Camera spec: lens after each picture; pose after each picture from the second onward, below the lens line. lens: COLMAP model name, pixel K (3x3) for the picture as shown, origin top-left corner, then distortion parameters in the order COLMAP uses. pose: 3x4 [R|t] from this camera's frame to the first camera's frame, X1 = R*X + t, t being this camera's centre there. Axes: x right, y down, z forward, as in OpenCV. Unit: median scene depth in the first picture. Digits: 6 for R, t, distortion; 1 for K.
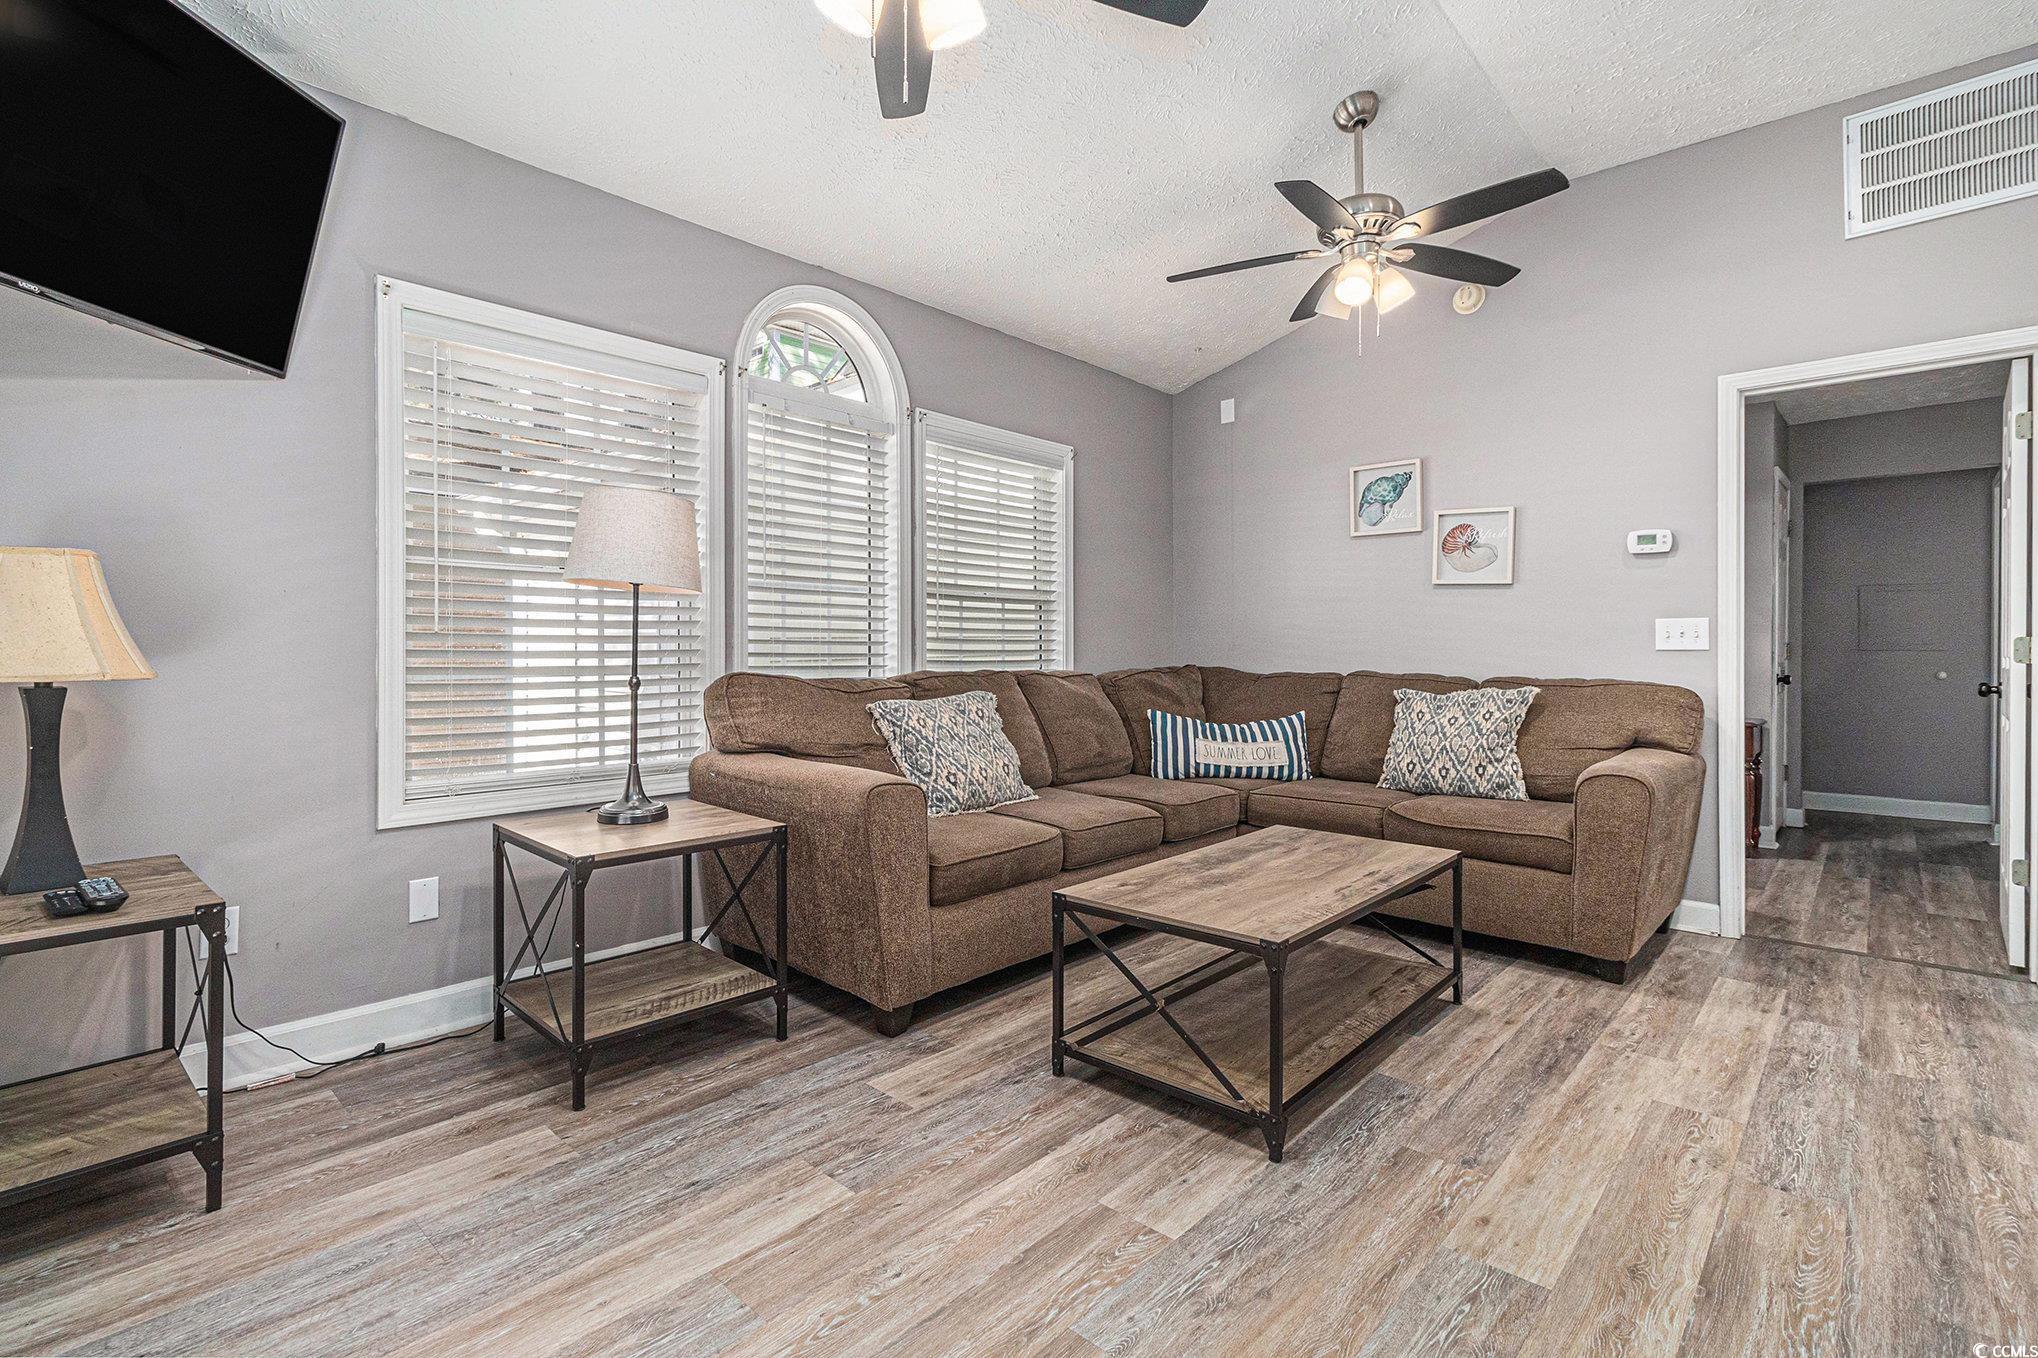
lens RADIAL K [[945.8, 0, 1007.6], [0, 945.8, 655.5], [0, 0, 1]] dist [-0.006588, -0.000250]
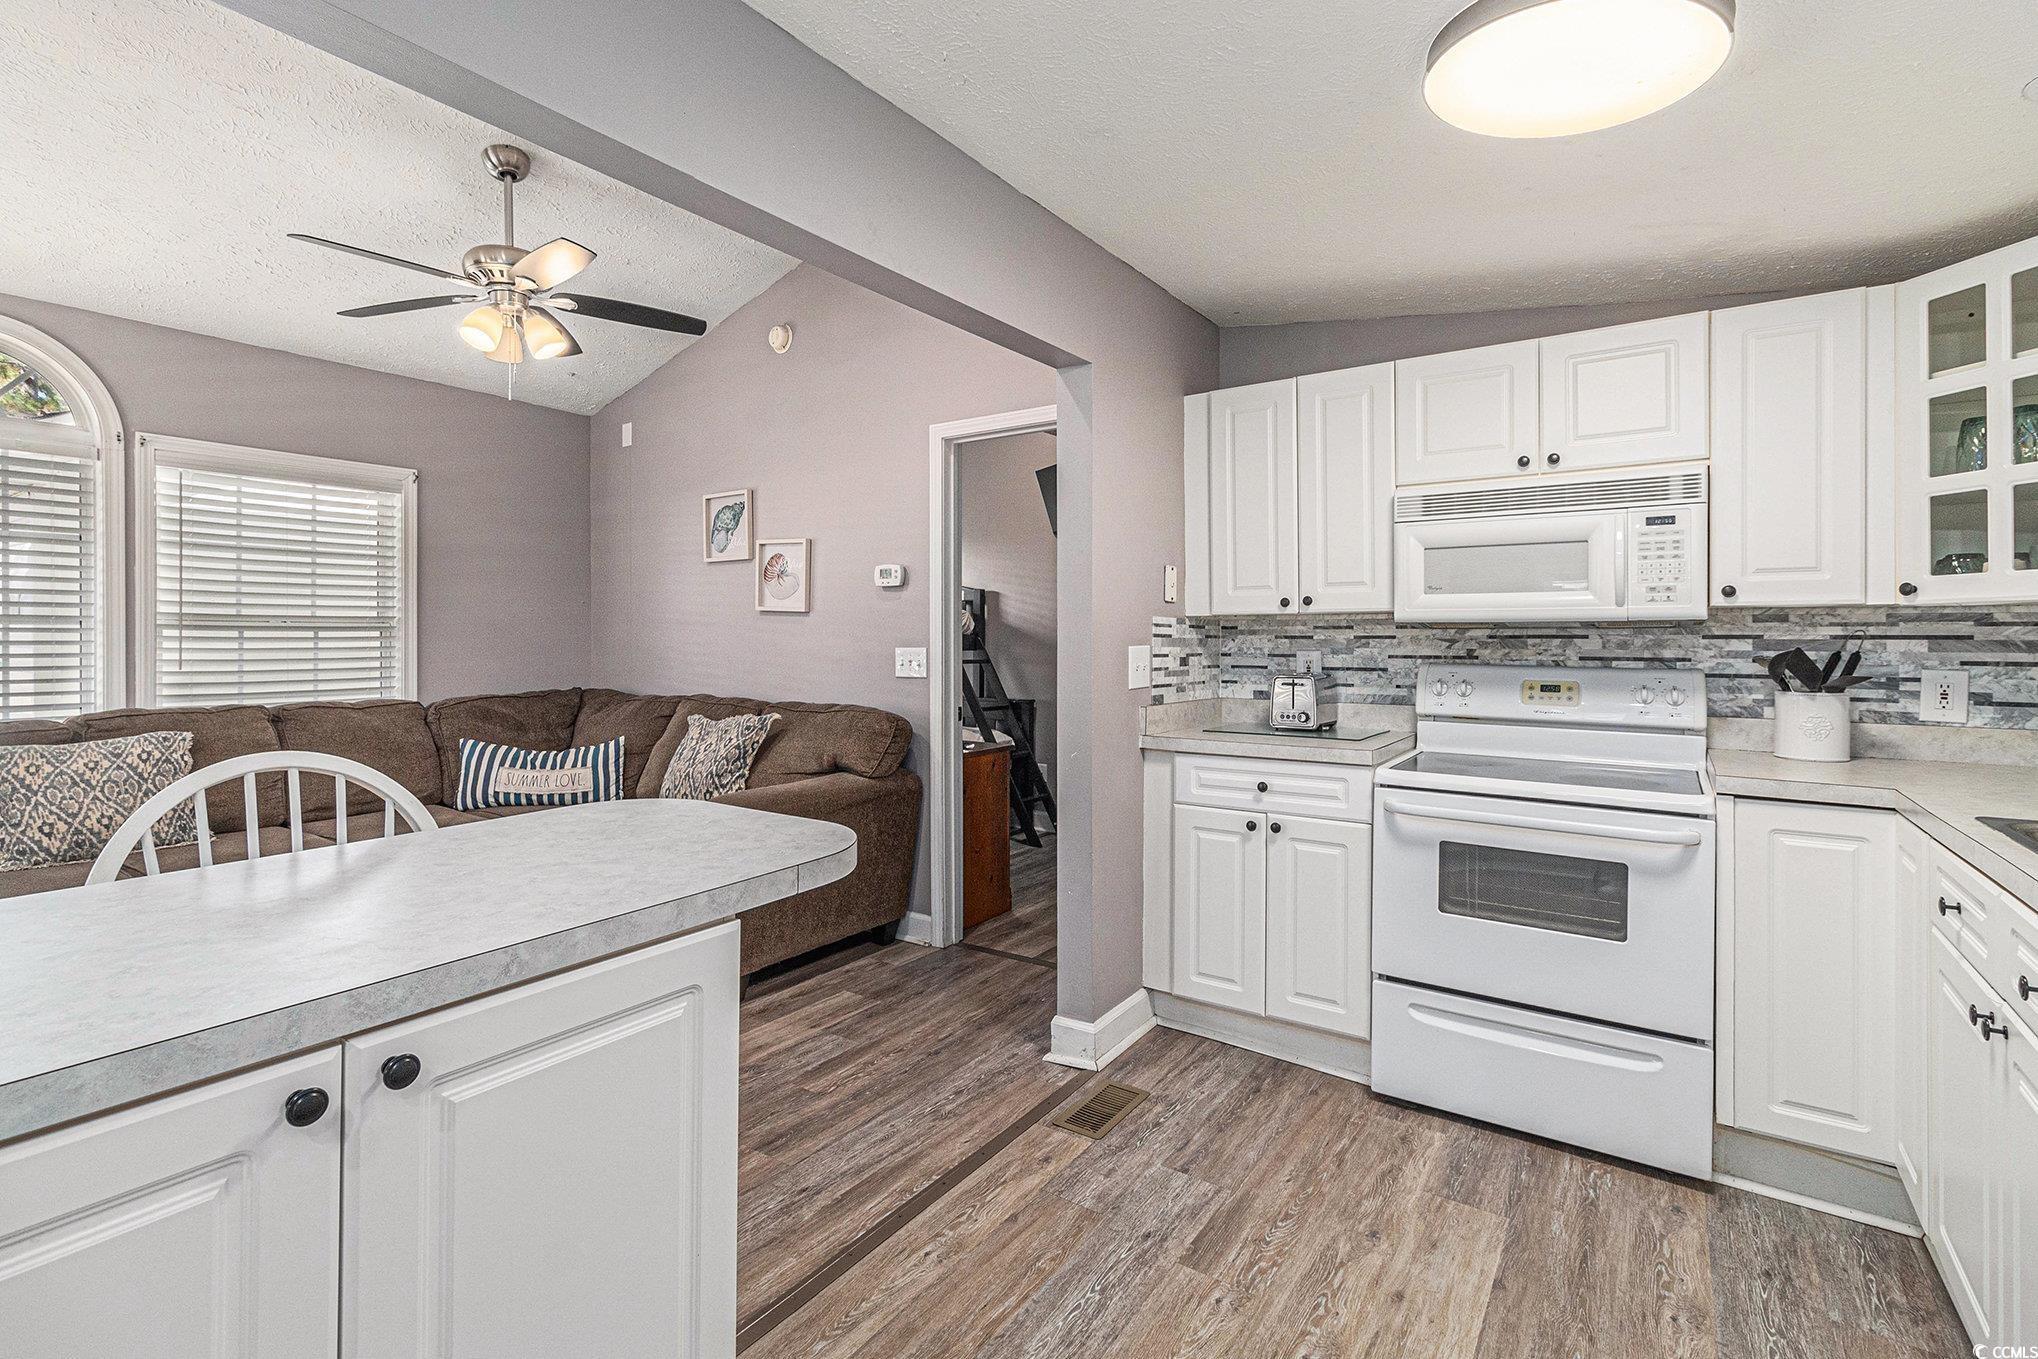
lens RADIAL K [[950.0, 0, 1014.3], [0, 950.0, 630.3], [0, 0, 1]] dist [0.001850, 0.000386]
pose [[0.989267, -0.005954, 0.145997, 0.720308], [0.008139, 0.999864, -0.014375, -0.045696], [-0.145891, 0.015409, 0.989181, -0.091082]]
